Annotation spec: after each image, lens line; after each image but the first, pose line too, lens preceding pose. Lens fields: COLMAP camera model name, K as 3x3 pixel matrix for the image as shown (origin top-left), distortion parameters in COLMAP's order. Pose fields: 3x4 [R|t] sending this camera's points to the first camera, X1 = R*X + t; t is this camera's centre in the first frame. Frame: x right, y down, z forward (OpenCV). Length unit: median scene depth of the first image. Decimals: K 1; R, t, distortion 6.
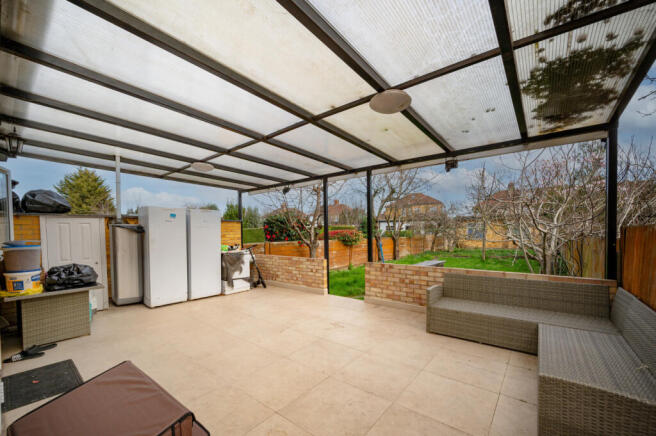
lens RADIAL K [[265.1, 0, 333.7], [0, 265.1, 244.9], [0, 0, 1]] dist [0.000407, -0.000004]
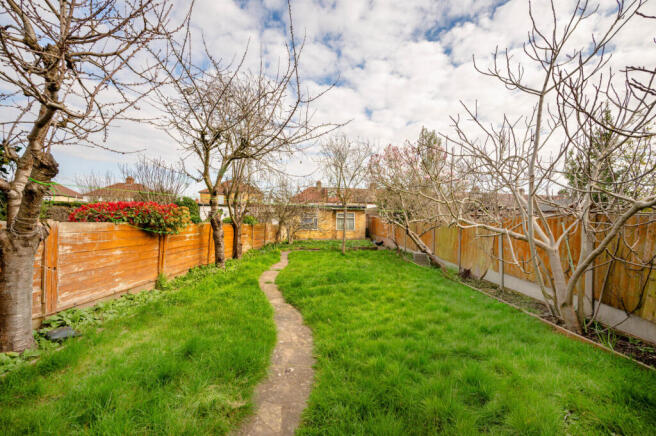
lens RADIAL K [[265.1, 0, 314.9], [0, 265.1, 230.1], [0, 0, 1]] dist [0.000407, -0.000004]
pose [[0.815146, 0.011233, 0.579147, 0.026163], [0.002586, 0.999731, -0.023032, 0.006166], [-0.579250, 0.020272, 0.814898, 0.934317]]
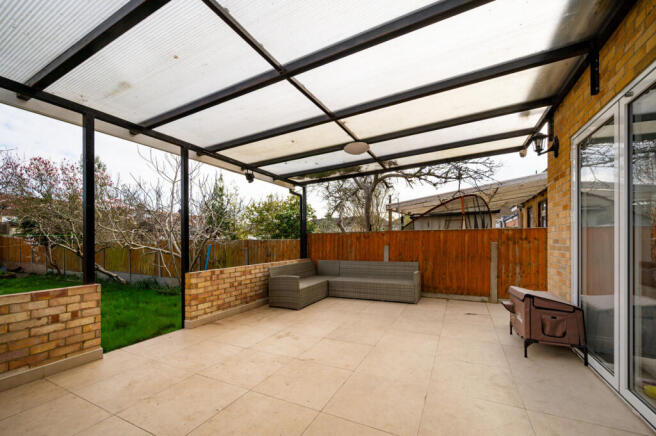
lens RADIAL K [[265.1, 0, 328.8], [0, 265.1, 238.0], [0, 0, 1]] dist [0.000407, -0.000004]
pose [[-0.203183, 0.024415, 0.978836, -0.581765], [0.060390, 0.998098, -0.012360, 0.001850], [-0.977277, 0.056601, -0.204271, 0.671739]]
